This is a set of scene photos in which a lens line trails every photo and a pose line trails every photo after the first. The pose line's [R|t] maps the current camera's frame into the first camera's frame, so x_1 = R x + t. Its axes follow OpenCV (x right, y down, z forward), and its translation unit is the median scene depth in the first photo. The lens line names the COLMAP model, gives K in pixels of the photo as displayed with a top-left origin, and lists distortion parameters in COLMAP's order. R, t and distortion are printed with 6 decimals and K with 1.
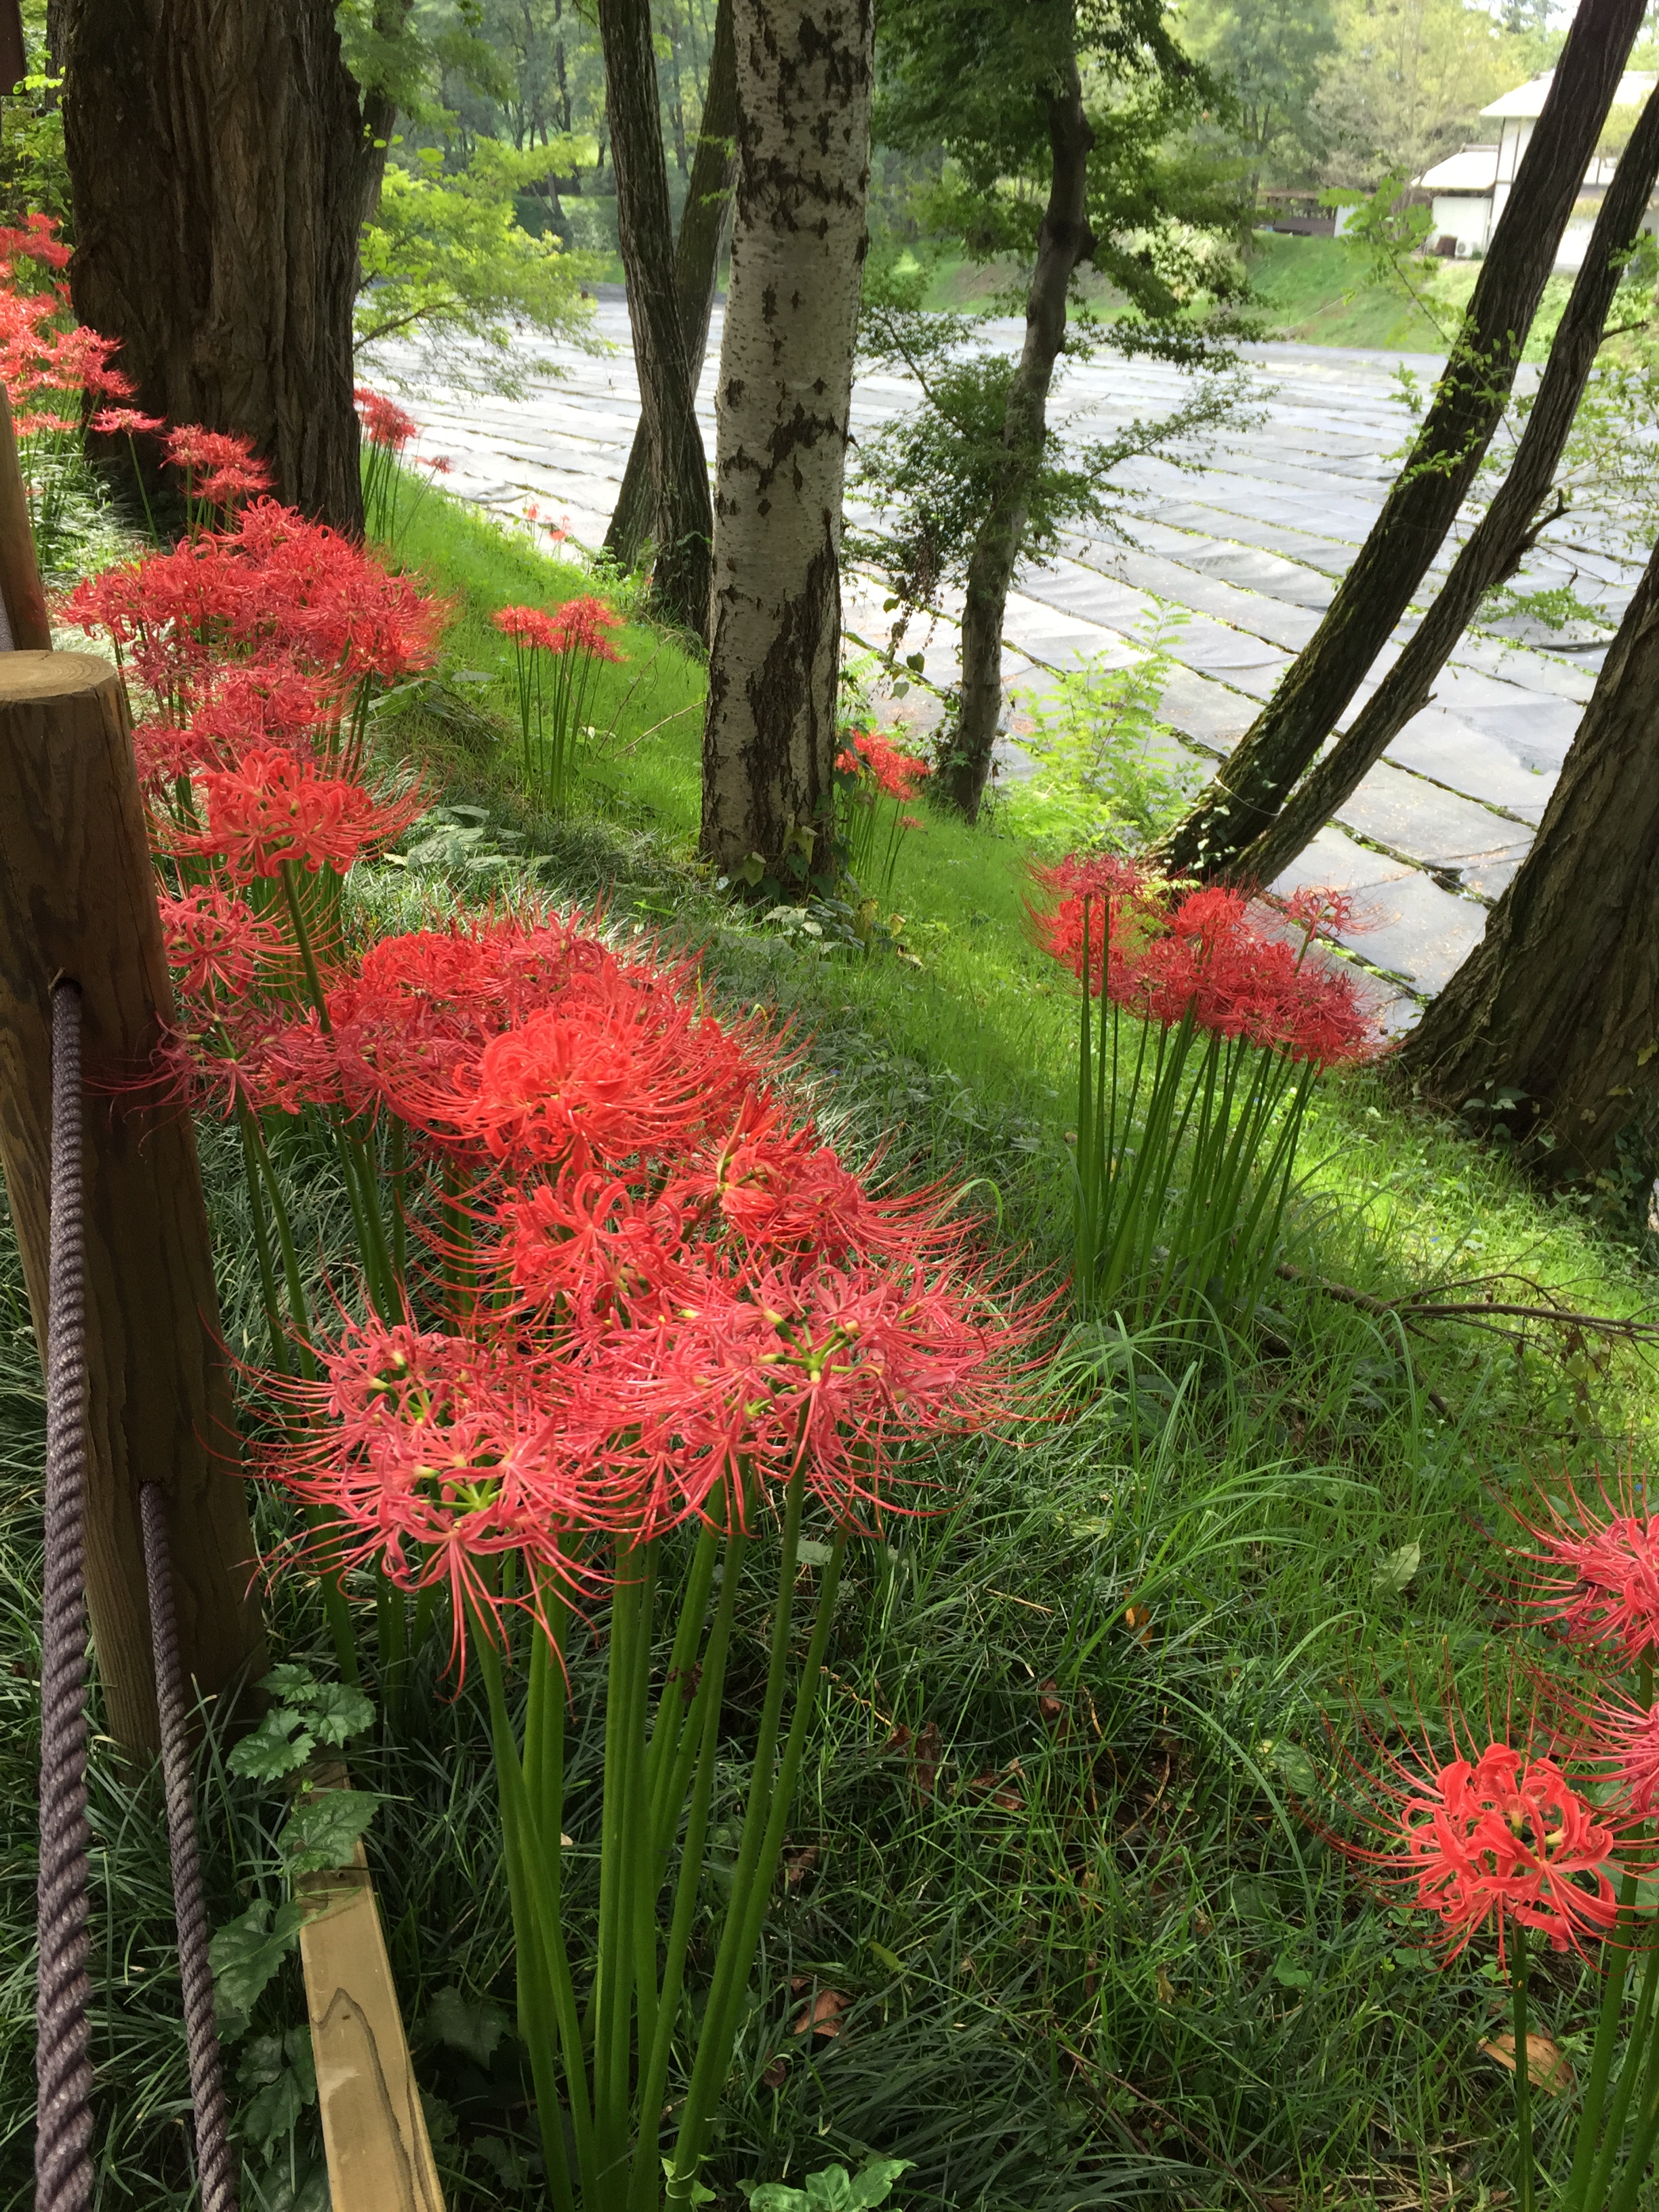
lens RADIAL K [[1892.7, 0, 827.5], [0, 1892.7, 1021.1], [0, 0, 1]] dist [0.139718, -0.260426]
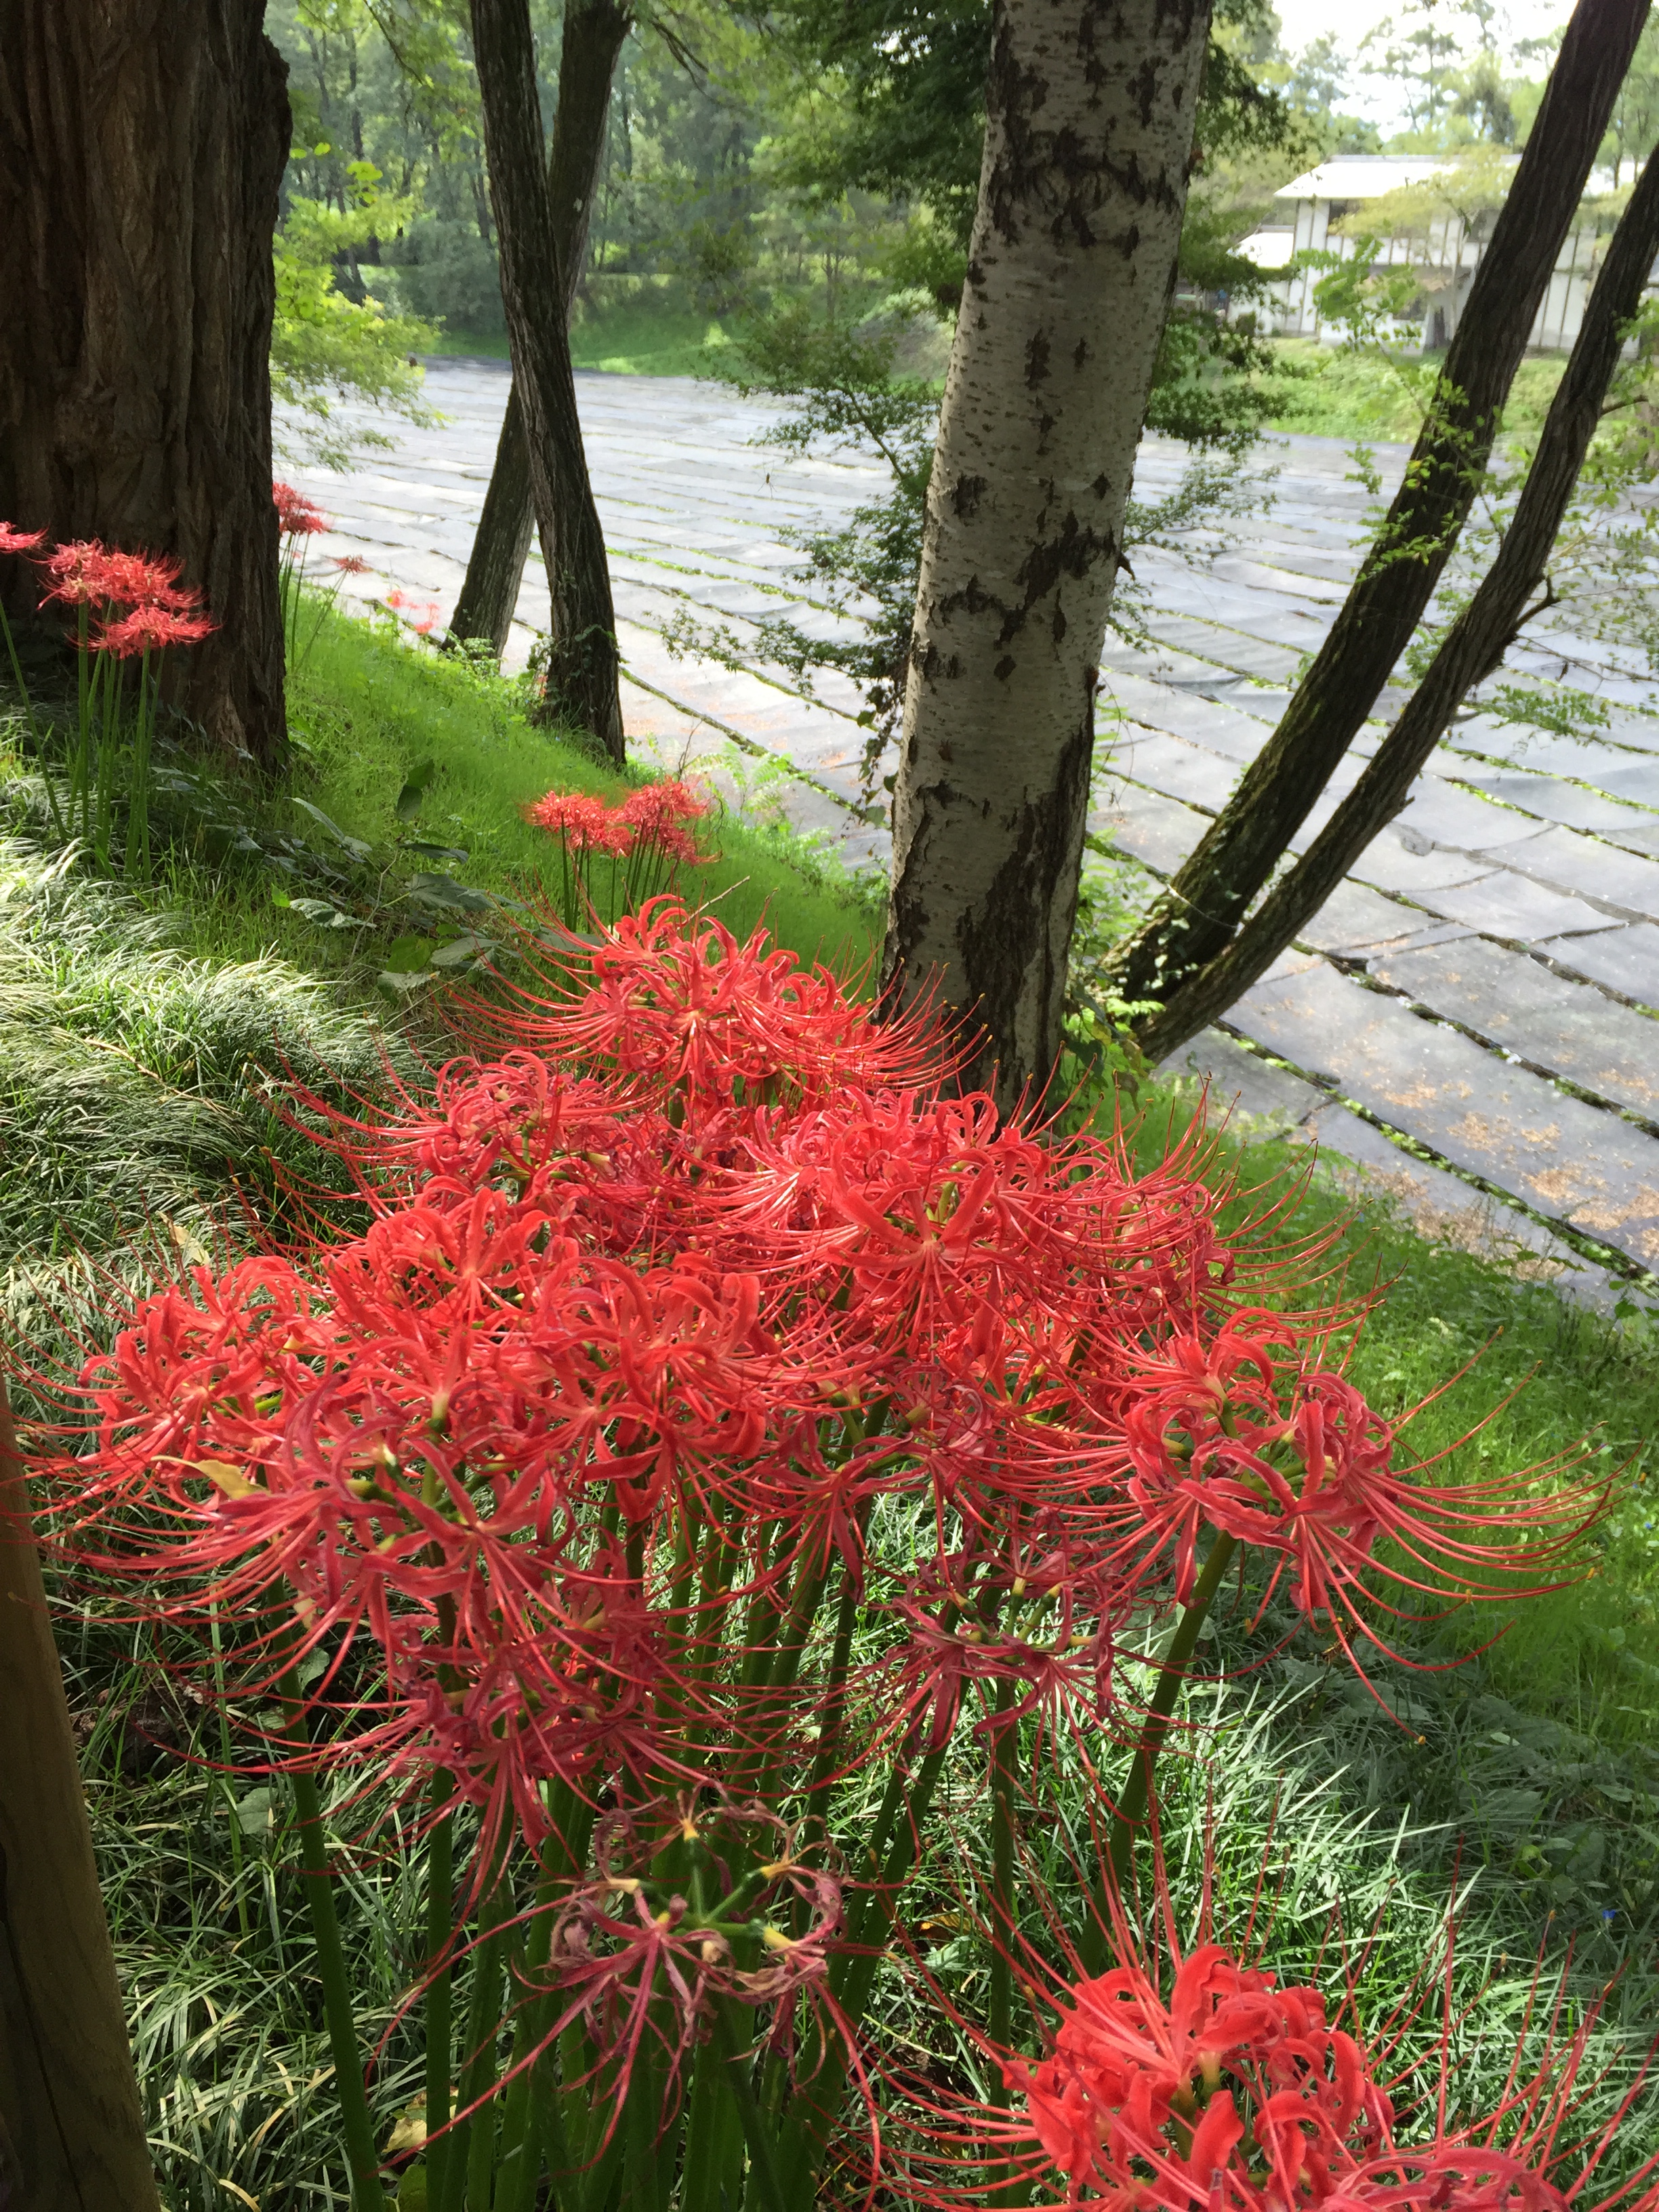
lens RADIAL K [[1892.7, 0, 827.5], [0, 1892.7, 1021.1], [0, 0, 1]] dist [0.139718, -0.260426]
pose [[0.995112, -0.025907, 0.095298, -0.055458], [0.029067, 0.999068, -0.031913, -0.045049], [-0.094382, 0.034527, 0.994937, 0.126126]]
